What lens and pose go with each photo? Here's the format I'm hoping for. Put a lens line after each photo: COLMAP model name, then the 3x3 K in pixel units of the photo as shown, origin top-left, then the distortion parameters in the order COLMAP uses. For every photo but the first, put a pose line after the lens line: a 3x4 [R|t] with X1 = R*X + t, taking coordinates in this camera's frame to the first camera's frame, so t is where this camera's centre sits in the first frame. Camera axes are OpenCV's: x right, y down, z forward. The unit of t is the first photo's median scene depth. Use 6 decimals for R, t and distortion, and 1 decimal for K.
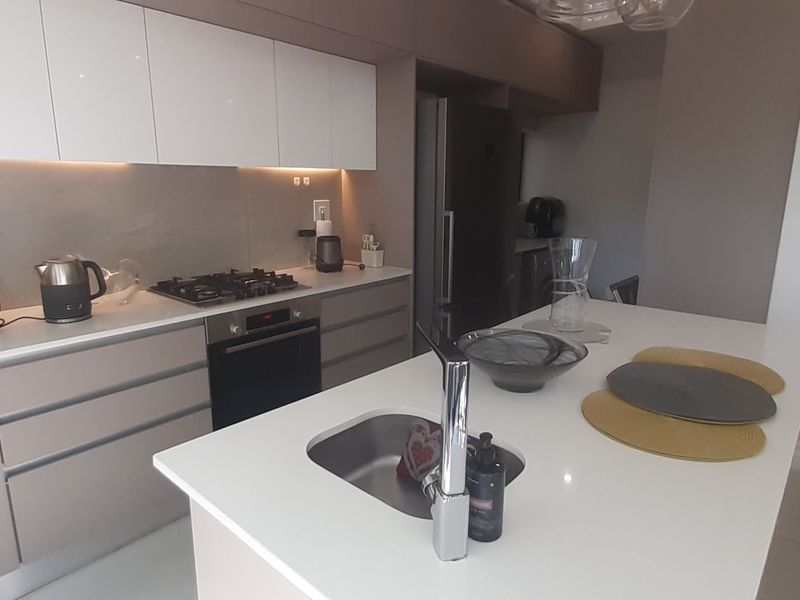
lens RADIAL K [[518.7, 0, 402.9], [0, 518.7, 303.5], [0, 0, 1]] dist [0.019978, -0.001144]
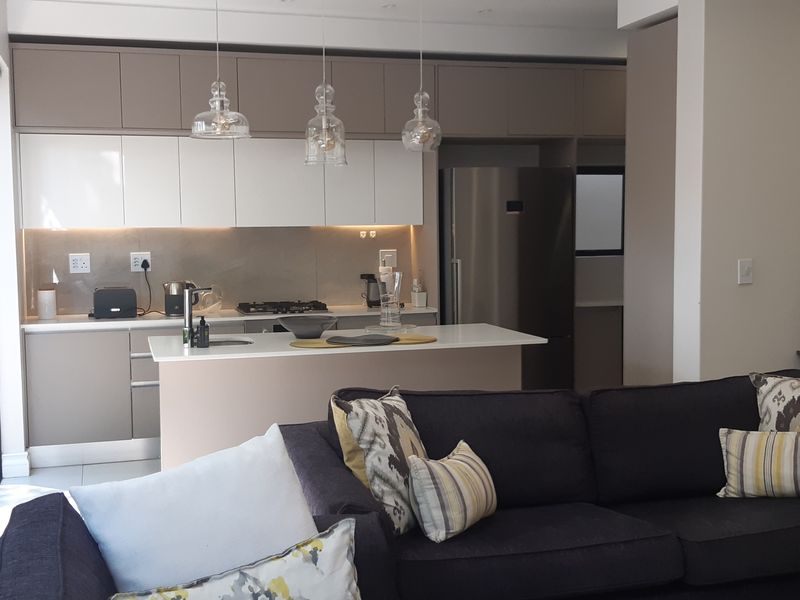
lens RADIAL K [[1006.8, 0, 397.8], [0, 1006.8, 301.0], [0, 0, 1]] dist [0.061145, 0.000000]
pose [[0.831533, 0.028277, -0.554755, 1.279012], [-0.113367, 0.986322, -0.119654, 0.209817], [0.543783, 0.162387, 0.823365, -0.959233]]
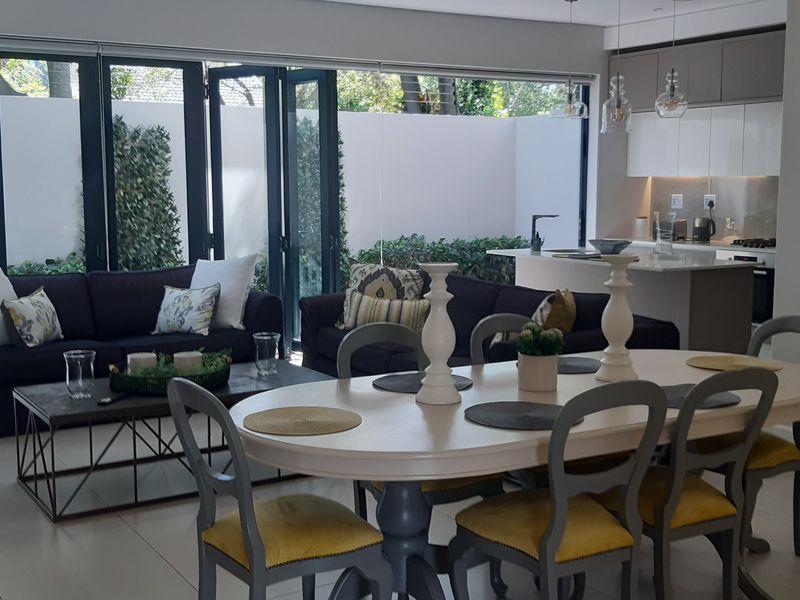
lens RADIAL K [[1006.8, 0, 397.5], [0, 1006.8, 298.7], [0, 0, 1]] dist [0.061145, 0.000000]
pose [[-0.316945, 0.109036, -0.942156, 2.811960], [-0.220187, 0.957770, 0.184914, -0.184538], [0.922531, 0.266058, -0.279552, 0.747986]]
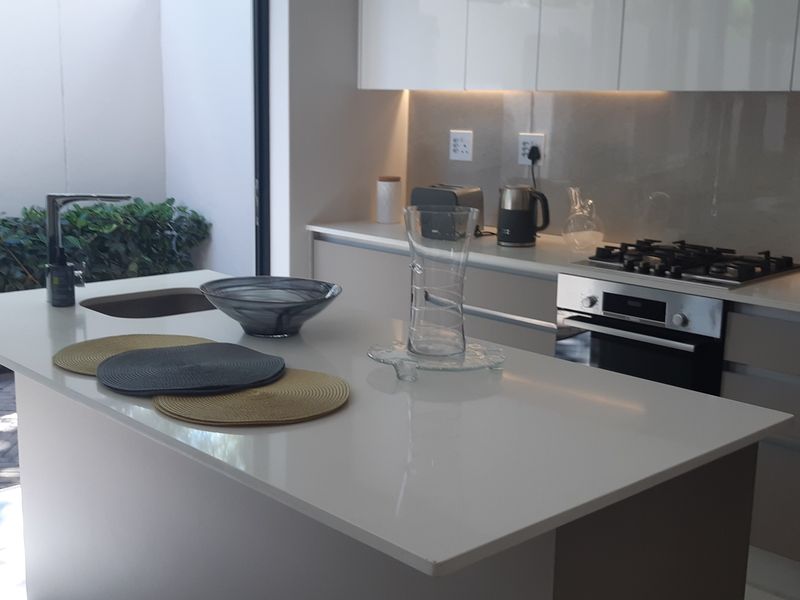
lens RADIAL K [[1006.8, 0, 398.6], [0, 1006.8, 302.5], [0, 0, 1]] dist [0.061145, 0.000000]
pose [[-0.098310, 0.190955, -0.976663, 0.917547], [-0.252318, 0.944565, 0.210077, -0.151237], [0.962638, 0.267082, -0.044679, 0.621407]]
